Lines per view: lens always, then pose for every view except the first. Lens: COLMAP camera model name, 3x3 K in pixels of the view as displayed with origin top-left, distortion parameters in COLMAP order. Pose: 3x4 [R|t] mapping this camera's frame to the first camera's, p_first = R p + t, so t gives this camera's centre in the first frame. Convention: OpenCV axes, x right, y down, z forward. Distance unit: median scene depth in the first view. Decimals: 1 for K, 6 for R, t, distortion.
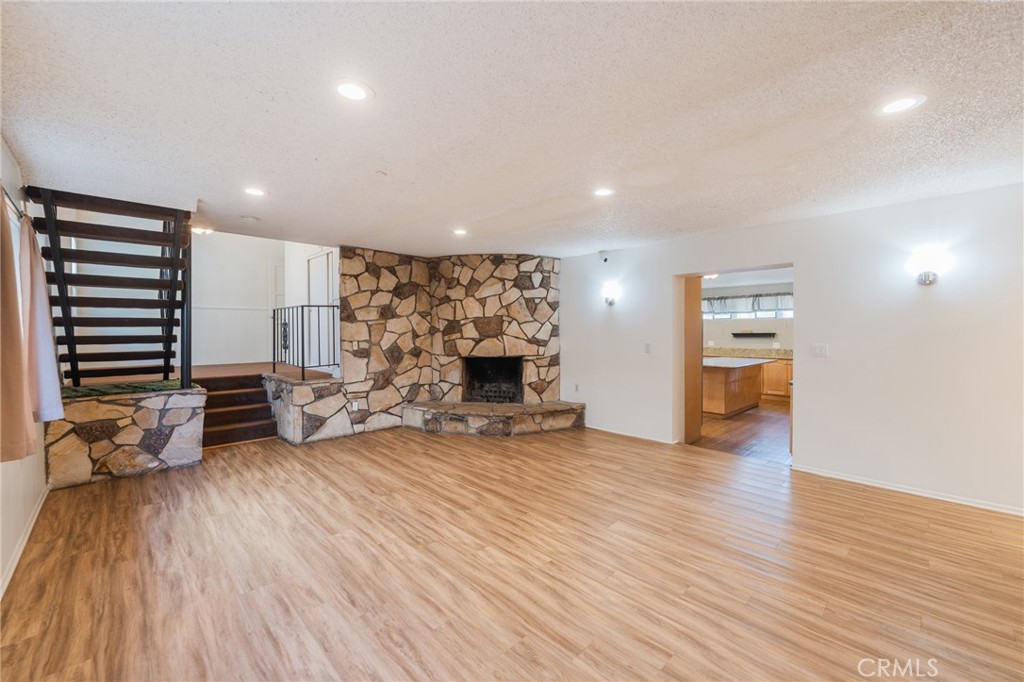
lens RADIAL K [[415.9, 0, 517.6], [0, 415.9, 333.8], [0, 0, 1]] dist [0.001712, -0.001021]
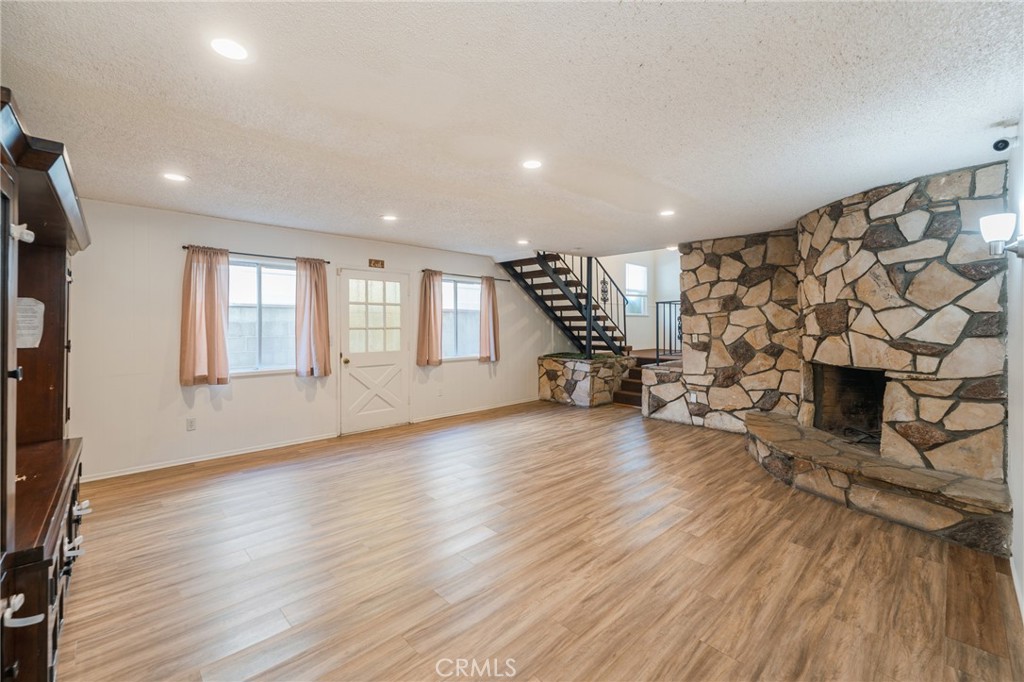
lens RADIAL K [[415.9, 0, 516.3], [0, 415.9, 322.4], [0, 0, 1]] dist [0.001712, -0.001021]
pose [[0.003659, -0.001086, -0.999993, 0.572027], [-0.009553, 0.999954, -0.001121, -0.004735], [0.999948, 0.009557, 0.003649, 0.513645]]
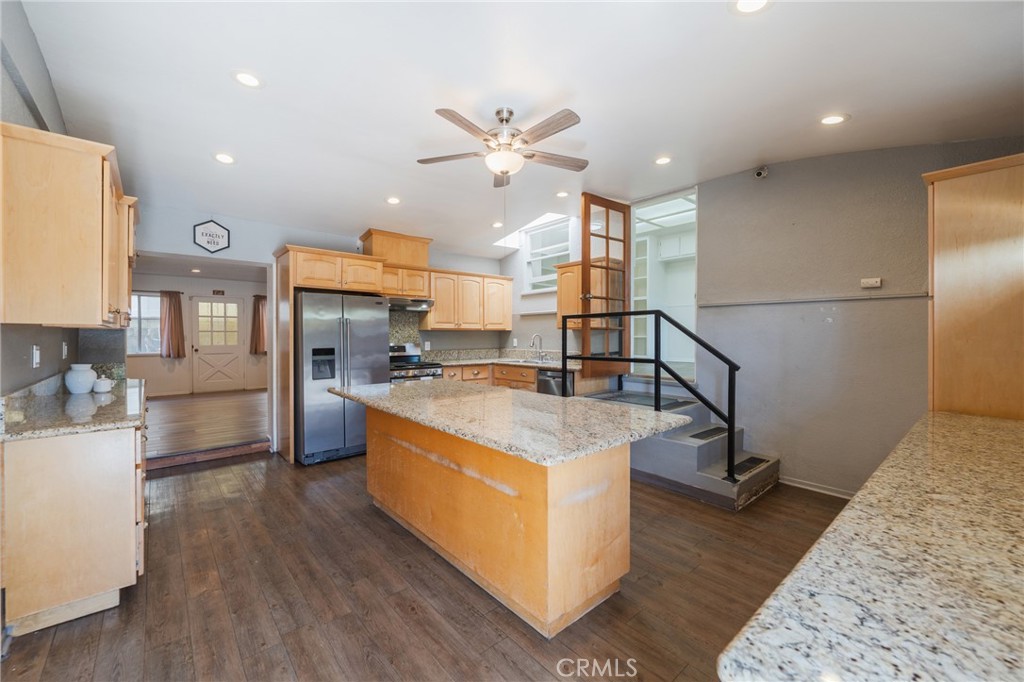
lens RADIAL K [[415.9, 0, 516.6], [0, 415.9, 340.3], [0, 0, 1]] dist [0.001712, -0.001021]
pose [[-0.044875, 0.015063, -0.998879, 1.267287], [-0.006820, 0.999858, 0.015385, 0.015670], [0.998969, 0.007502, -0.044766, 1.565677]]
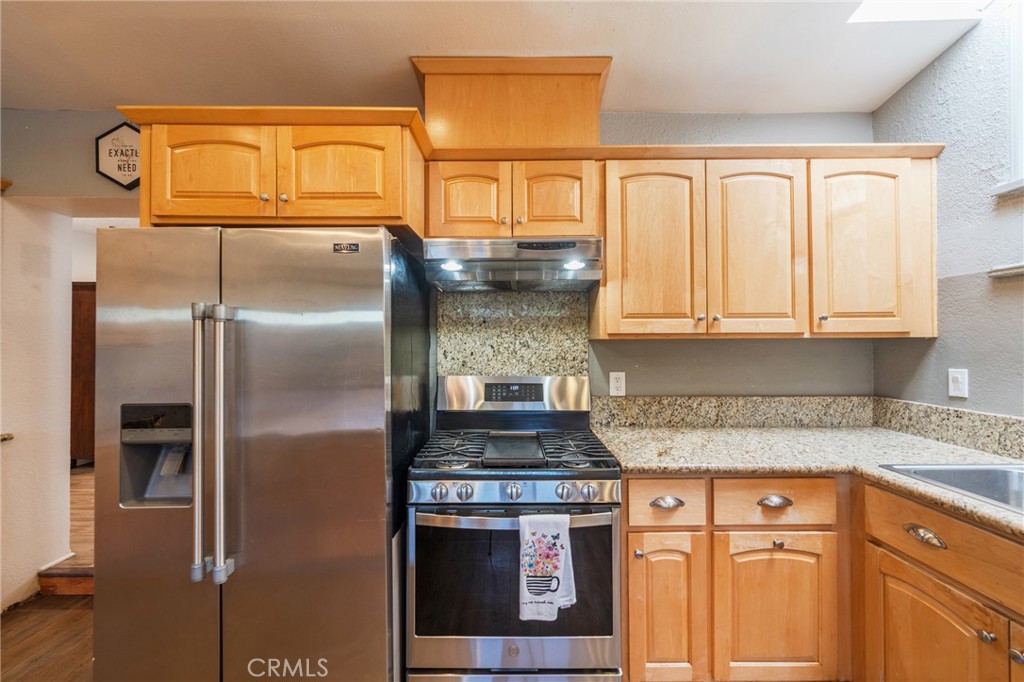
lens RADIAL K [[415.9, 0, 508.6], [0, 415.9, 338.0], [0, 0, 1]] dist [0.001712, -0.001021]
pose [[-0.695048, -0.002141, -0.718960, 0.486016], [-0.000279, 0.999996, -0.002708, 0.006695], [0.718963, -0.001682, -0.695046, 1.475575]]
